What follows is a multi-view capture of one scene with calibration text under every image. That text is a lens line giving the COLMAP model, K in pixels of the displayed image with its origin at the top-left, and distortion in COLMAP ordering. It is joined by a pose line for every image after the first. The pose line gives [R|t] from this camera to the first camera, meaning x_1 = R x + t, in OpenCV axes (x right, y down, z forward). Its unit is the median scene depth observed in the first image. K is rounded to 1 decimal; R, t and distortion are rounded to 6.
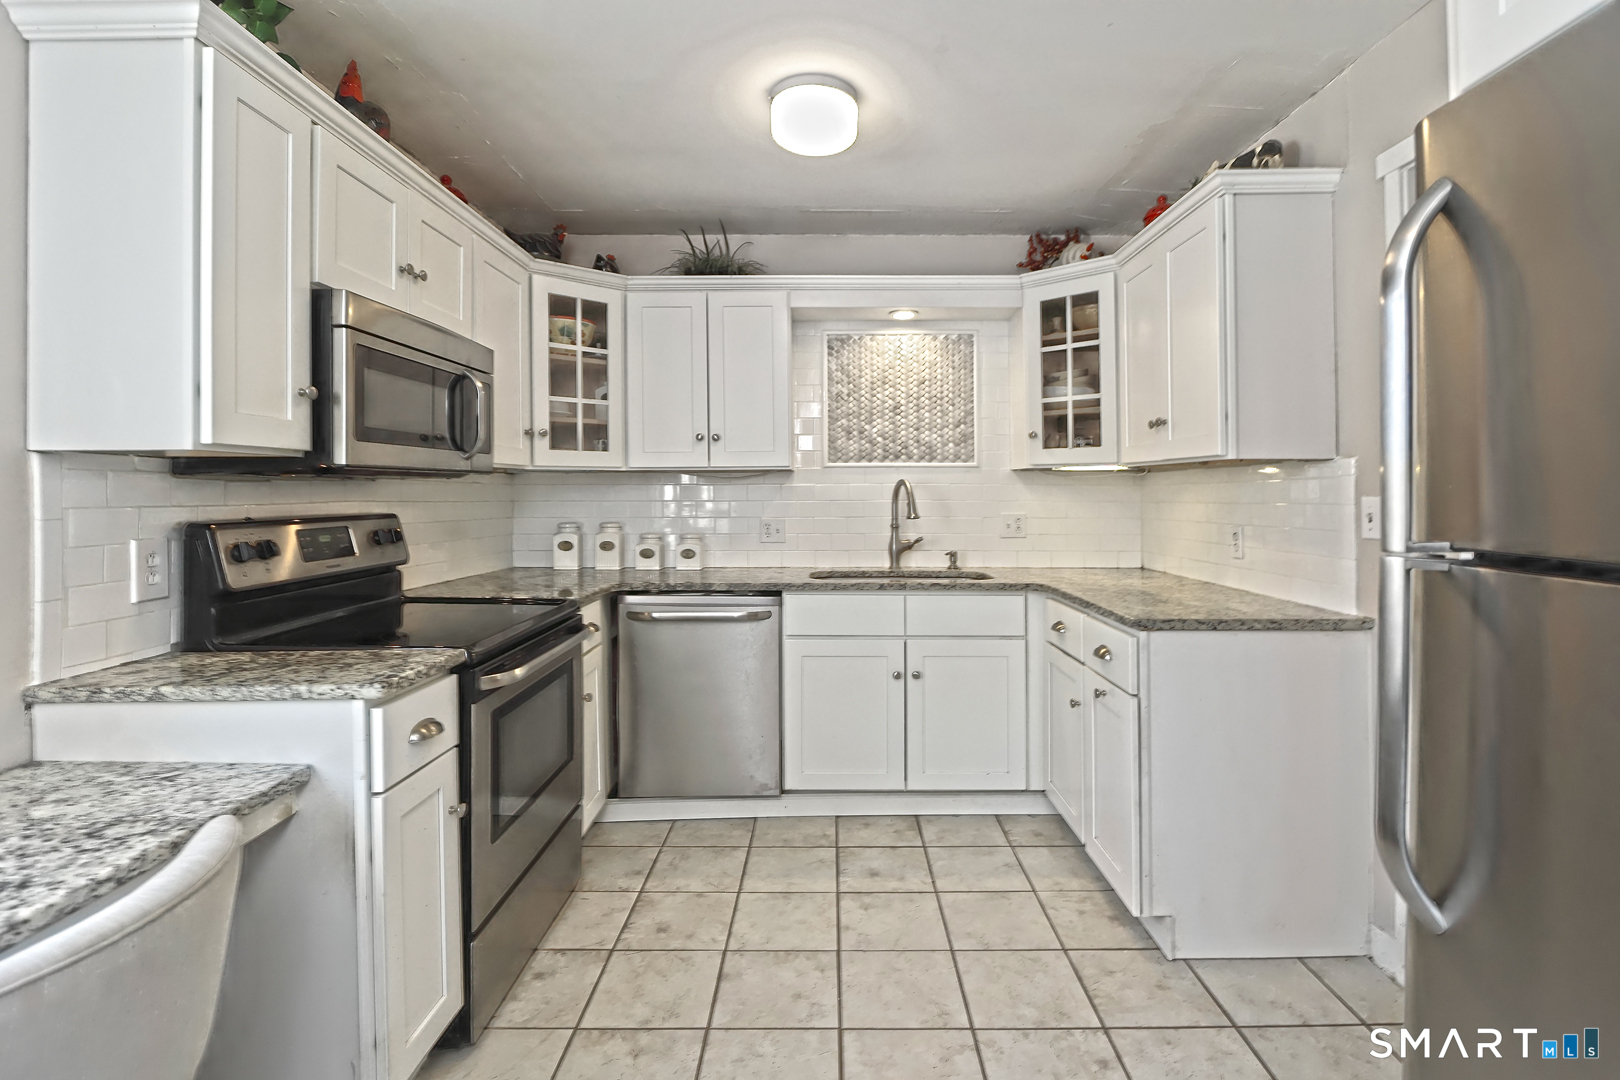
lens RADIAL K [[778.4, 0, 799.3], [0, 778.4, 508.8], [0, 0, 1]] dist [-0.014831, 0.001832]
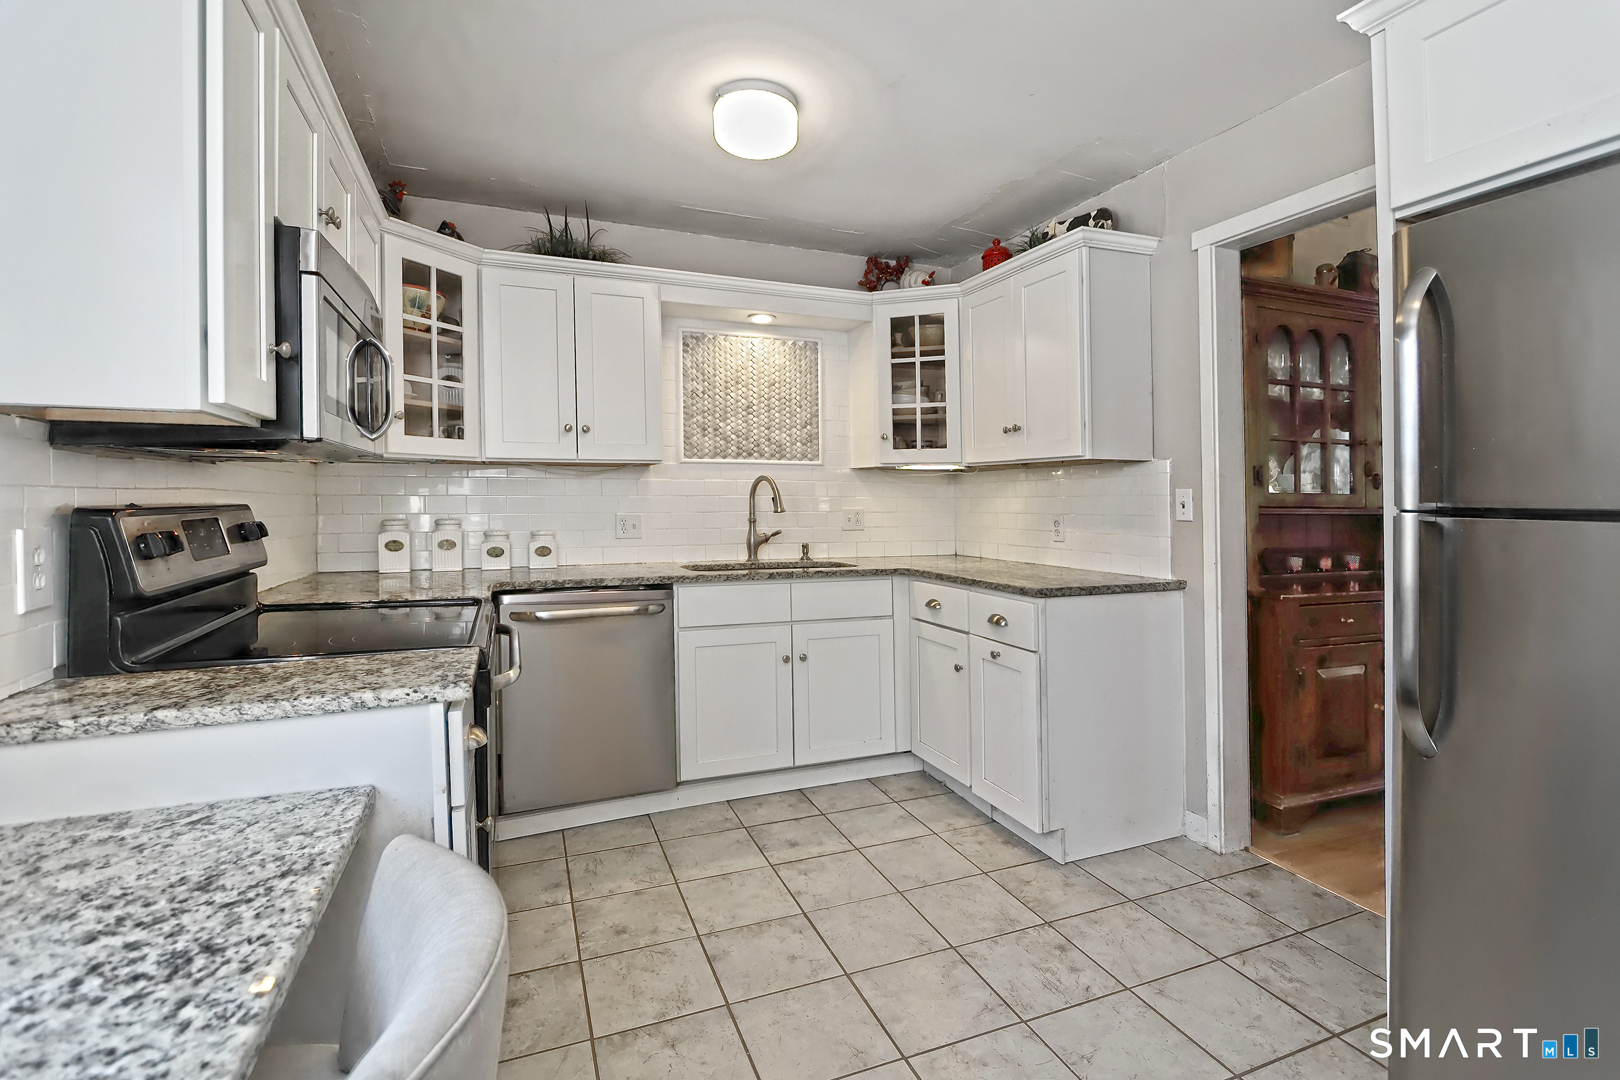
lens RADIAL K [[778.4, 0, 795.4], [0, 778.4, 515.6], [0, 0, 1]] dist [-0.014831, 0.001832]
pose [[0.924533, -0.004964, 0.381069, -0.313862], [0.004647, 0.999988, 0.001752, 0.020390], [-0.381073, 0.000151, 0.924545, 0.018666]]
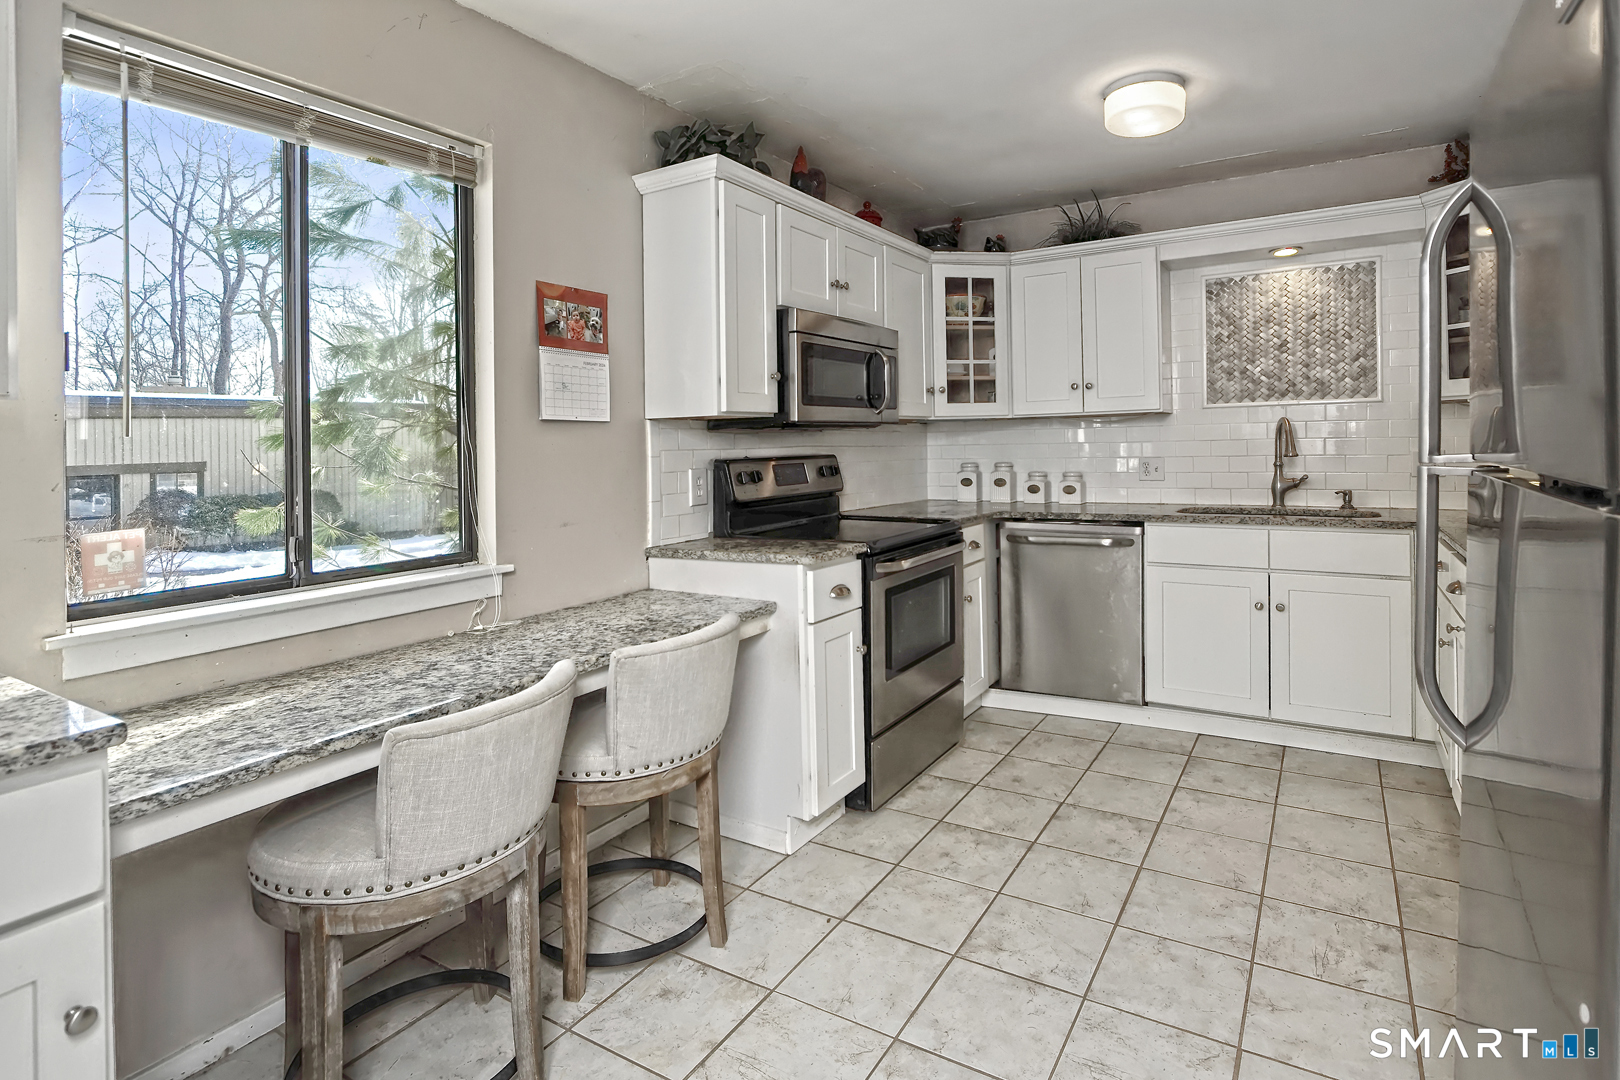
lens RADIAL K [[778.4, 0, 811.6], [0, 778.4, 465.9], [0, 0, 1]] dist [-0.014831, 0.001832]
pose [[0.854655, -0.002558, -0.519190, 0.180095], [0.008780, 0.999916, 0.009527, 0.013431], [0.519122, -0.012701, 0.854606, -0.230126]]
